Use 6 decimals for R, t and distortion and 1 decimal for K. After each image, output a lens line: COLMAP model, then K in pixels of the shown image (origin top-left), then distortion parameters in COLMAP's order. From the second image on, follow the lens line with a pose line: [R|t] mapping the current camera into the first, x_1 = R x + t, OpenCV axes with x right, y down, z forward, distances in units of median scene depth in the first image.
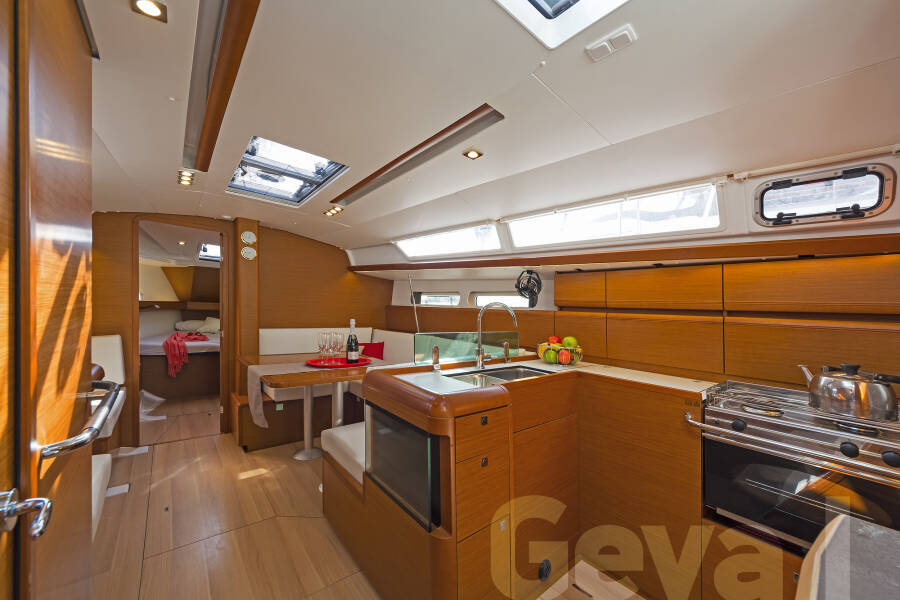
lens RADIAL K [[327.7, 0, 424.7], [0, 327.7, 302.7], [0, 0, 1]] dist [0.000440, 0.000011]
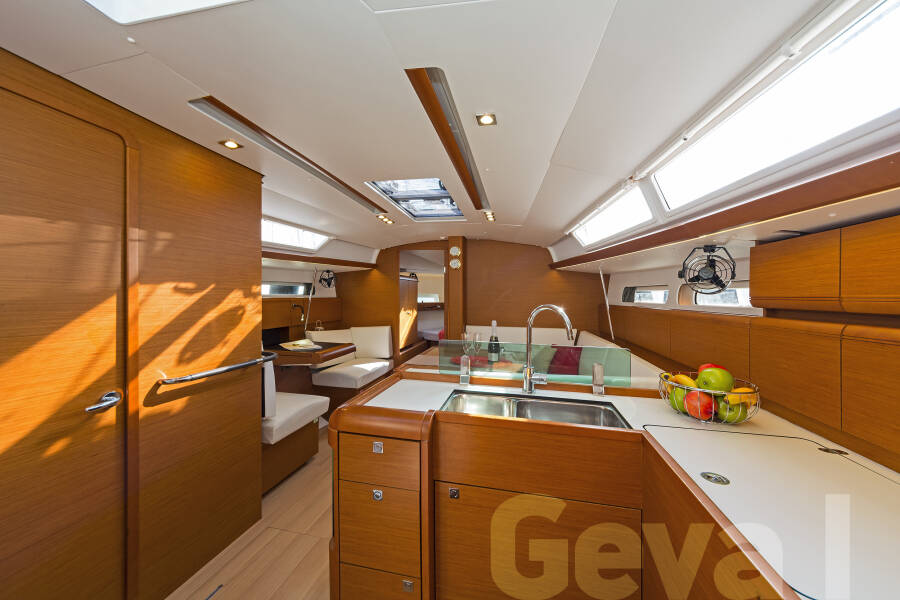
lens RADIAL K [[317.6, 0, 450.0], [0, 317.6, 300.0], [0, 0, 1]] dist [-0.000895, -0.000050]
pose [[0.627700, -0.019982, -0.778199, 0.464875], [0.019994, 0.999755, -0.009544, -0.006165], [0.778199, -0.009569, 0.627945, 0.296650]]
